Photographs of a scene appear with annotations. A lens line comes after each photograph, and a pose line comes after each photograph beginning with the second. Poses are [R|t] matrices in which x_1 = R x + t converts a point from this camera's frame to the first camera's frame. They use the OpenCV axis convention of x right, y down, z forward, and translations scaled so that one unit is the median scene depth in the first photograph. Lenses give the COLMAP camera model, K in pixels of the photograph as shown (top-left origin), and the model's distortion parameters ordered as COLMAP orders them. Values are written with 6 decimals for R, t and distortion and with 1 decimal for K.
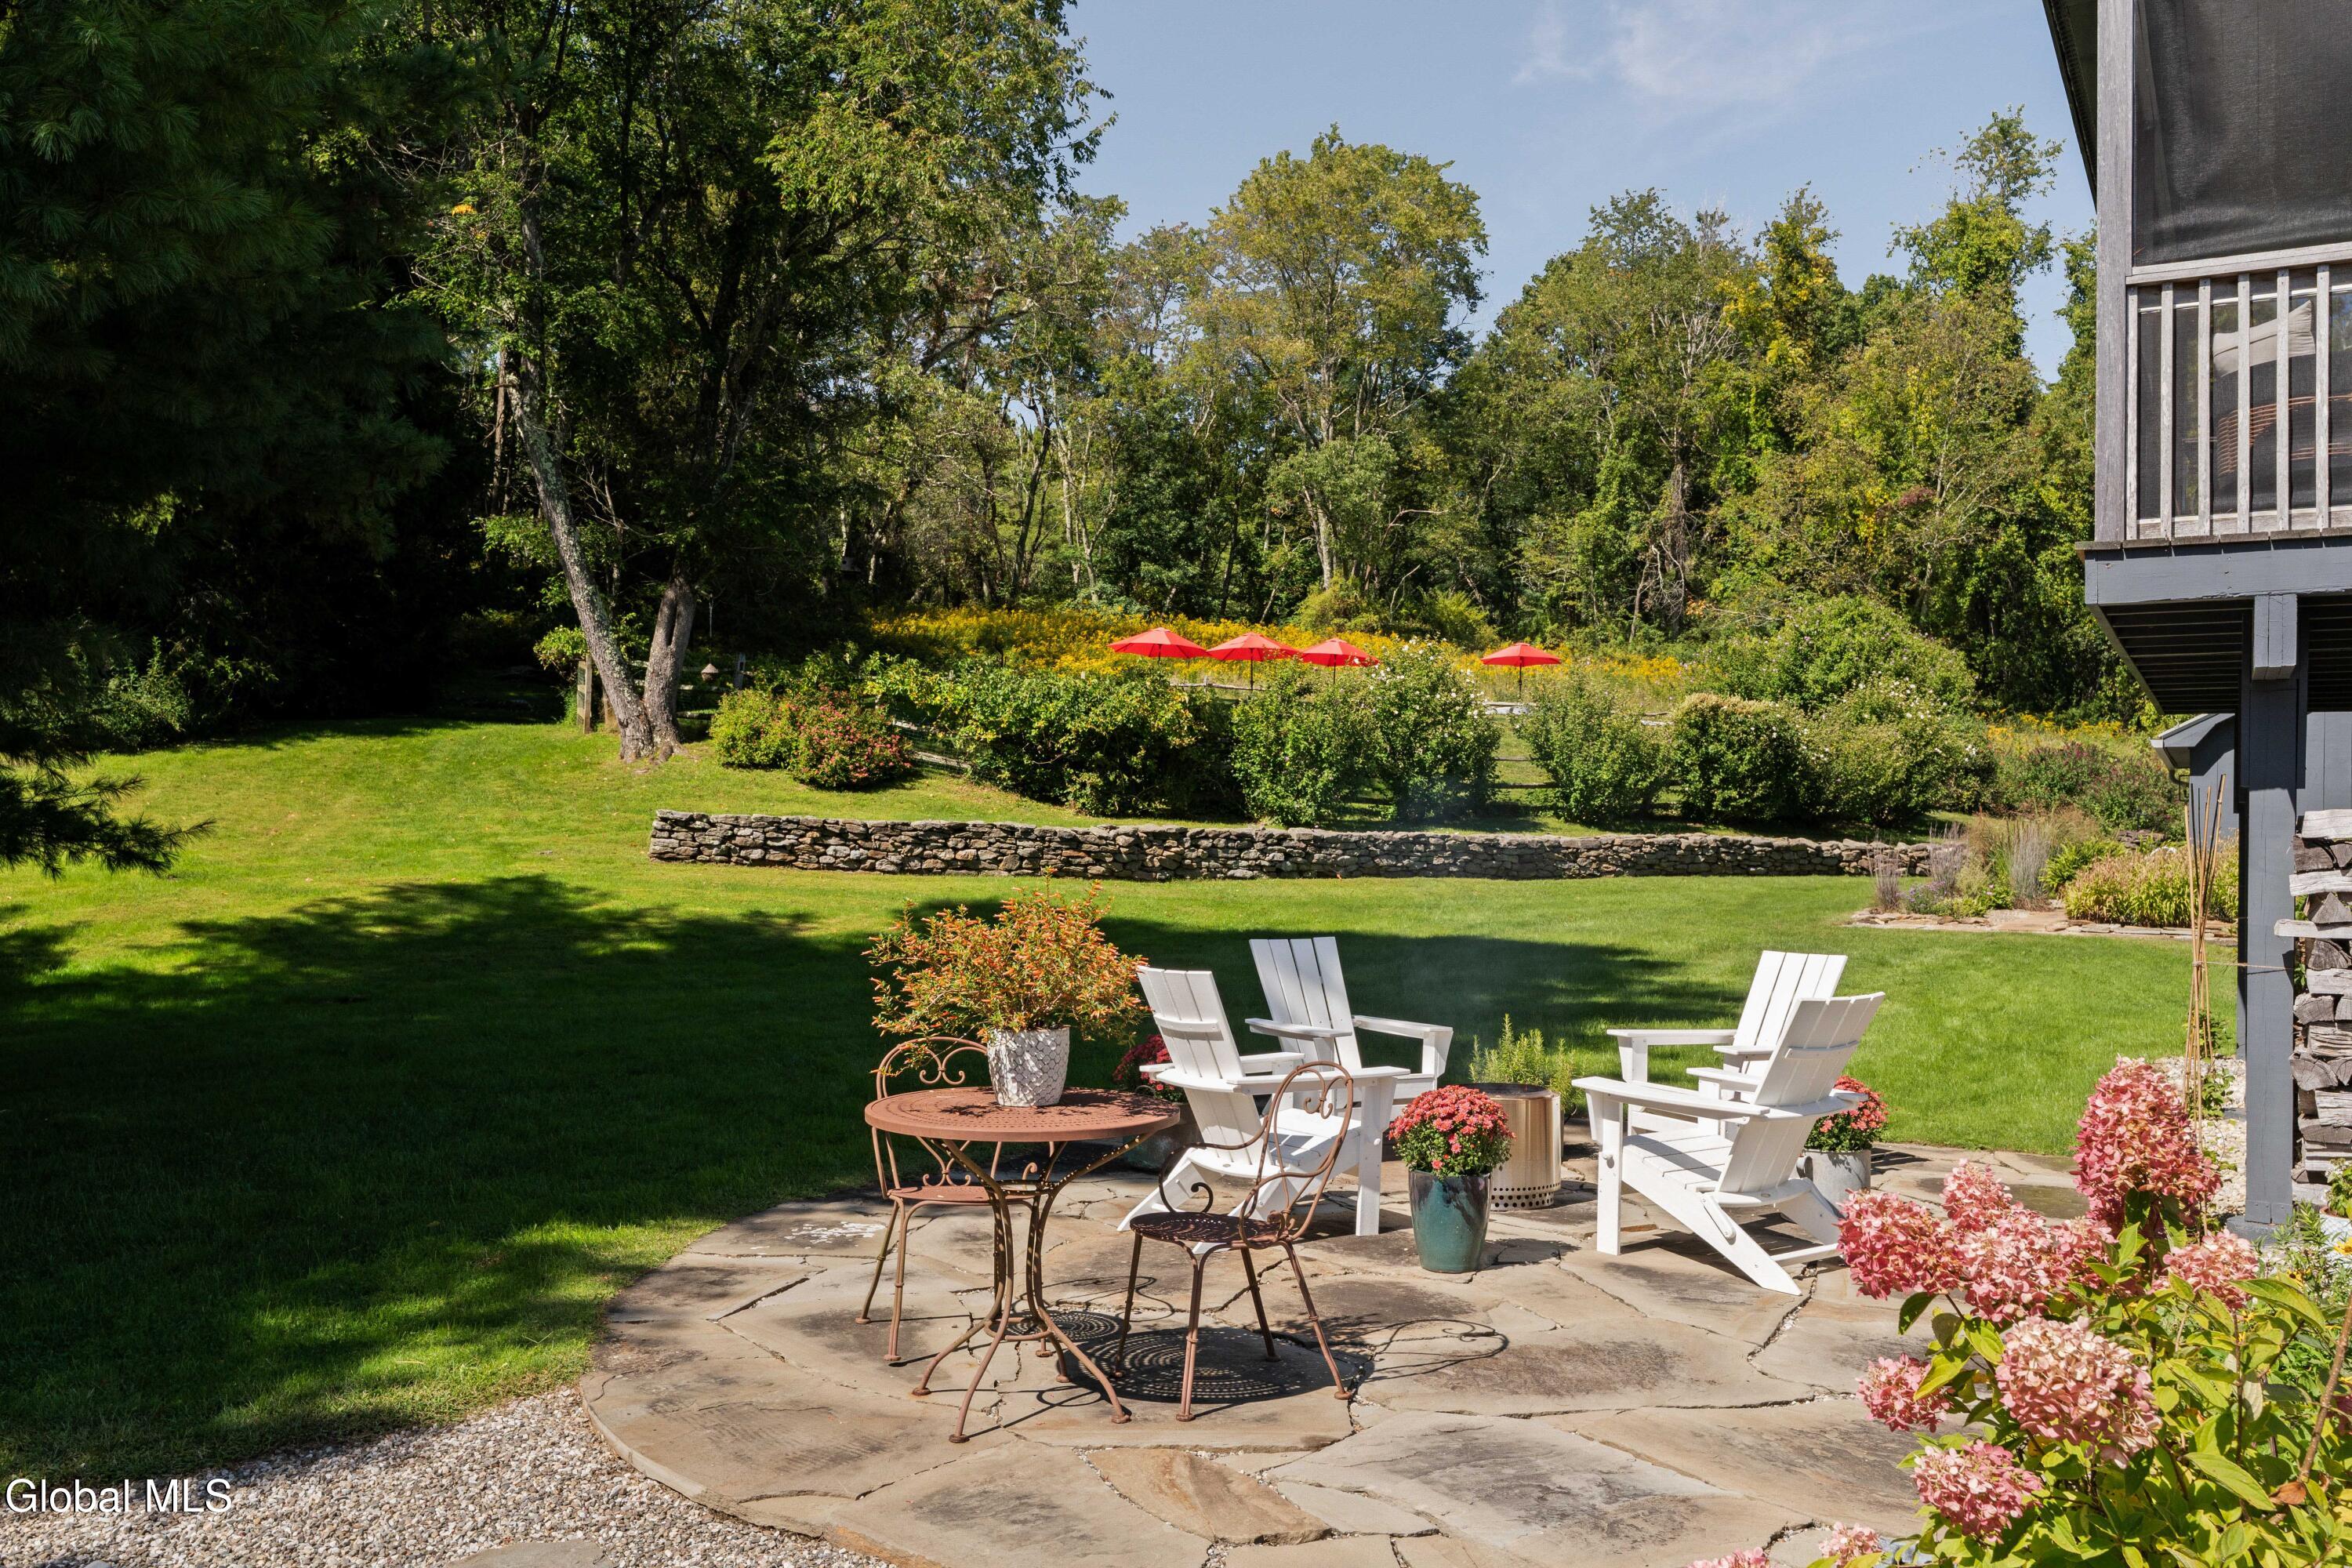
lens RADIAL K [[2017.9, 0, 1175.8], [0, 2017.9, 780.7], [0, 0, 1]] dist [-0.007363, -0.000146]
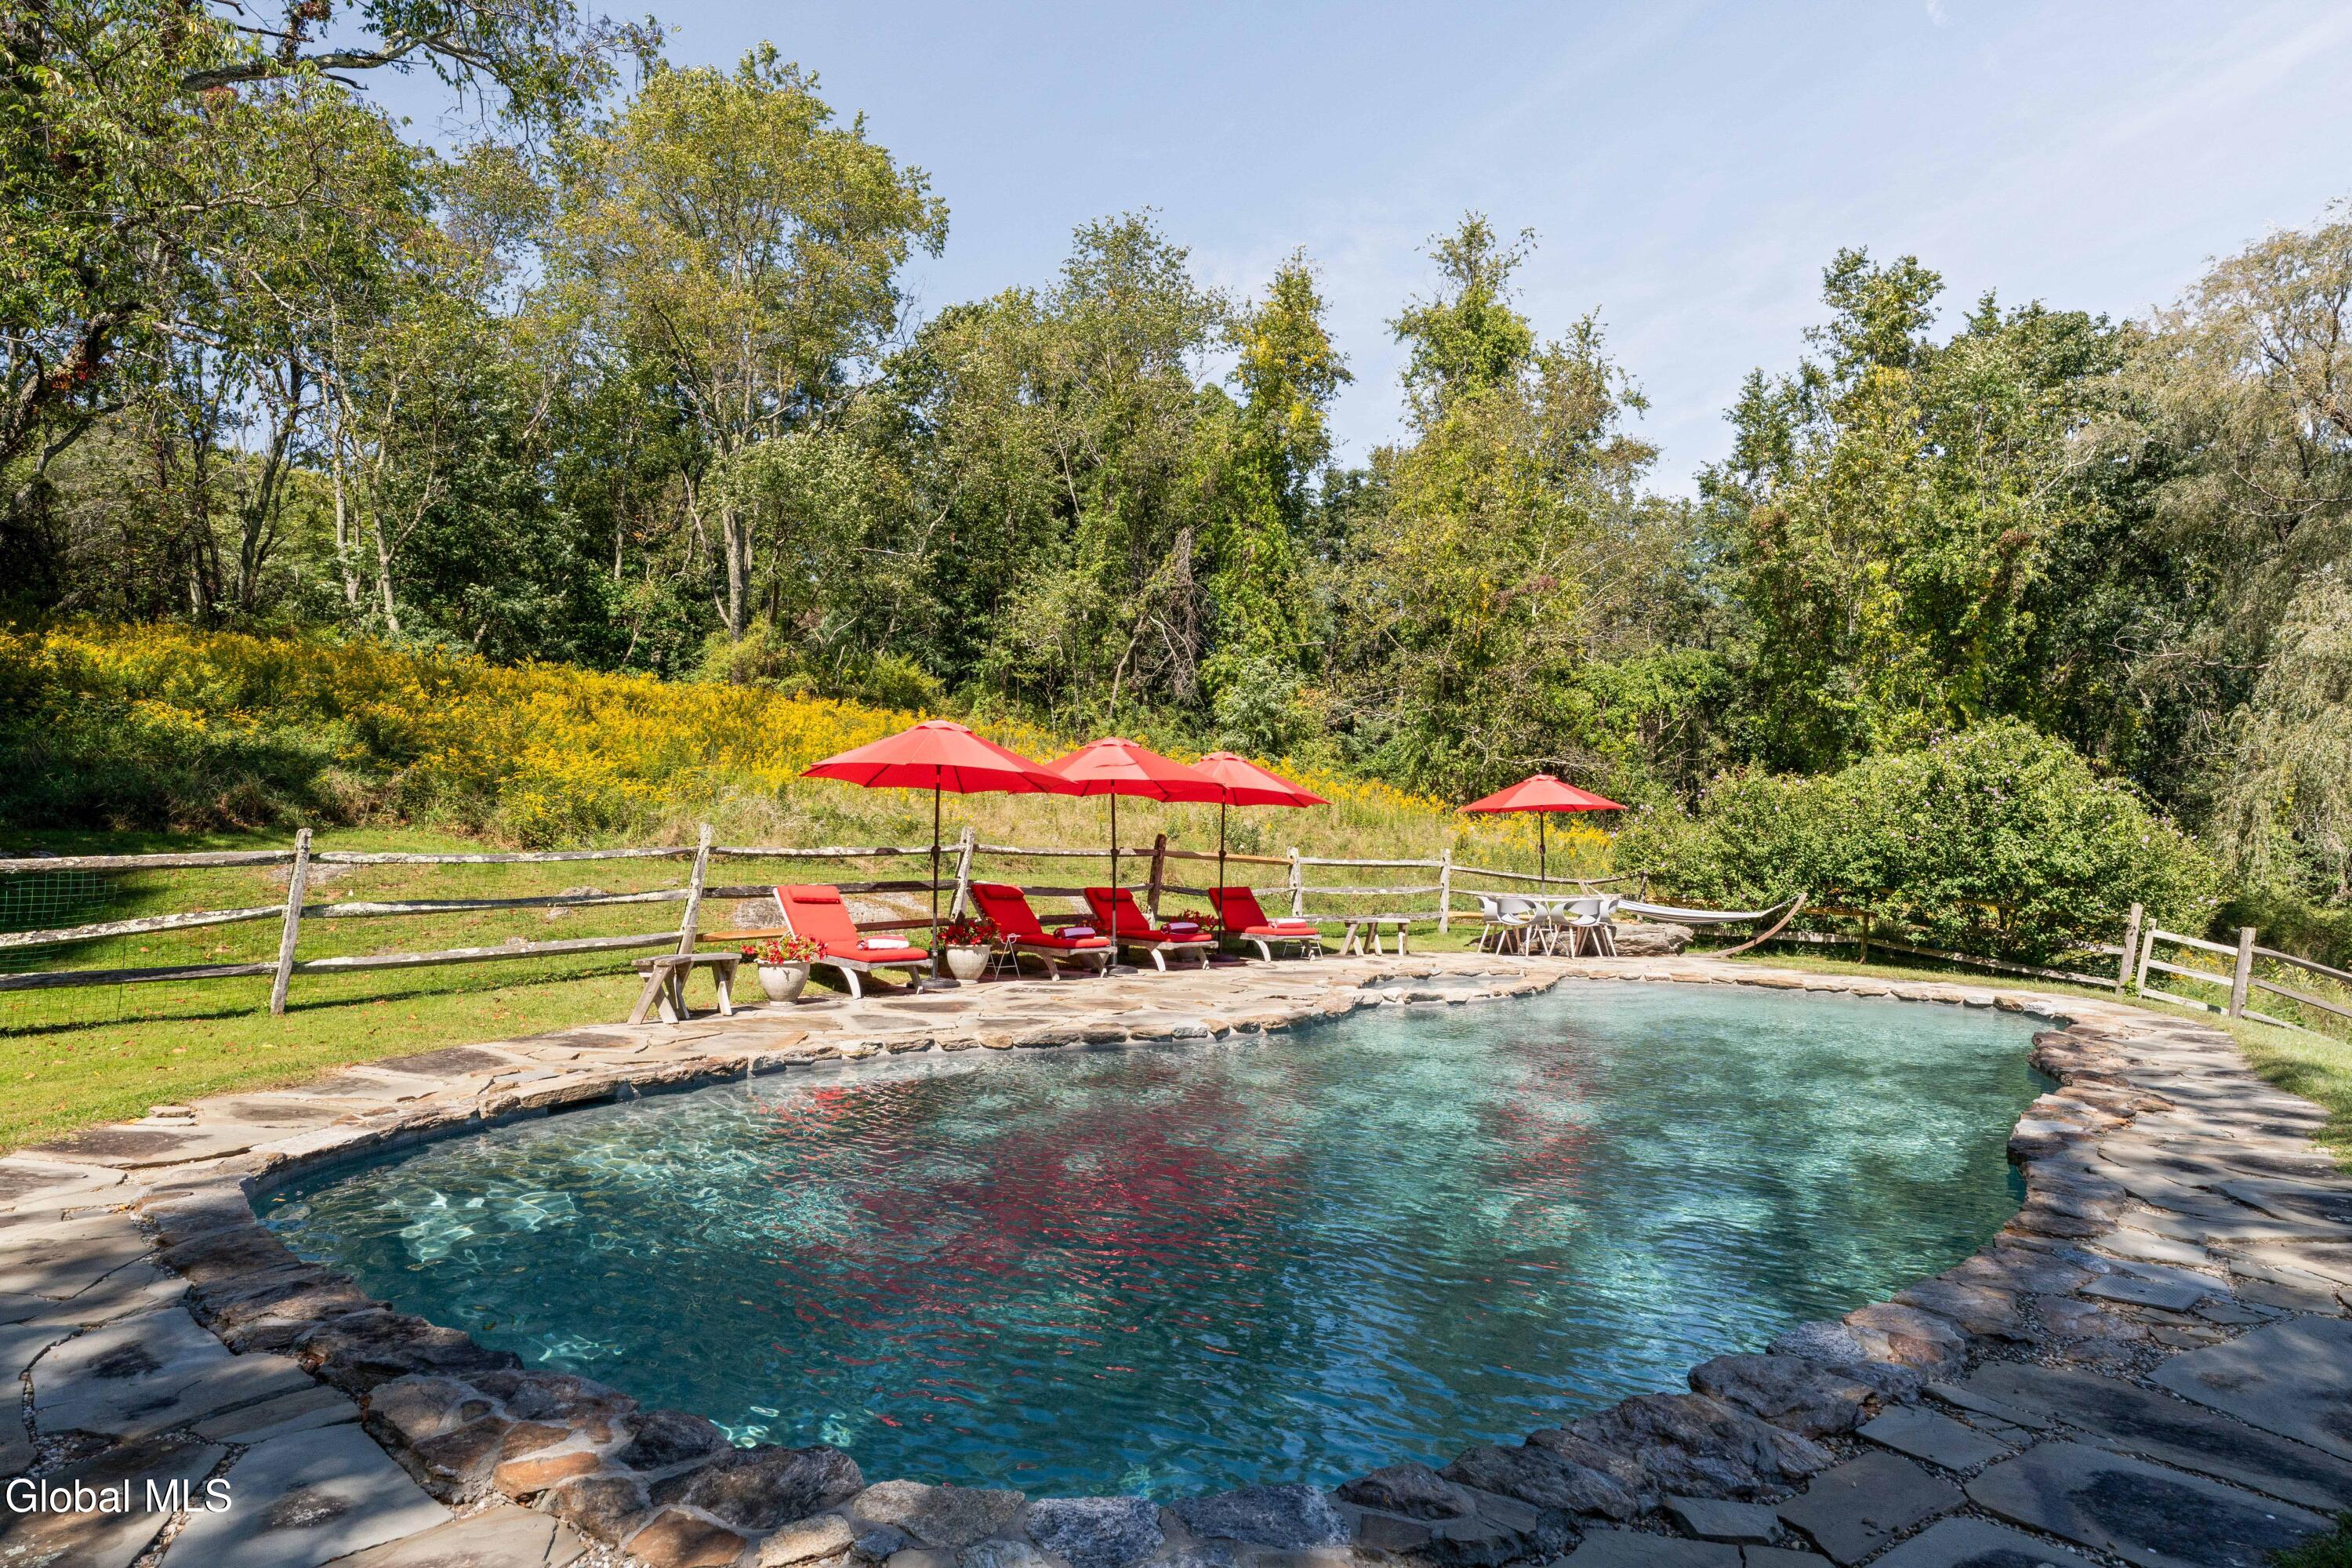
lens RADIAL K [[1417.6, 0, 1178.6], [0, 1417.6, 782.1], [0, 0, 1]] dist [0.002998, 0.000612]
pose [[0.851379, 0.022046, 0.524087, -0.076241], [-0.021442, 0.999744, -0.007223, -0.040510], [-0.524112, -0.005088, 0.851634, 0.464815]]
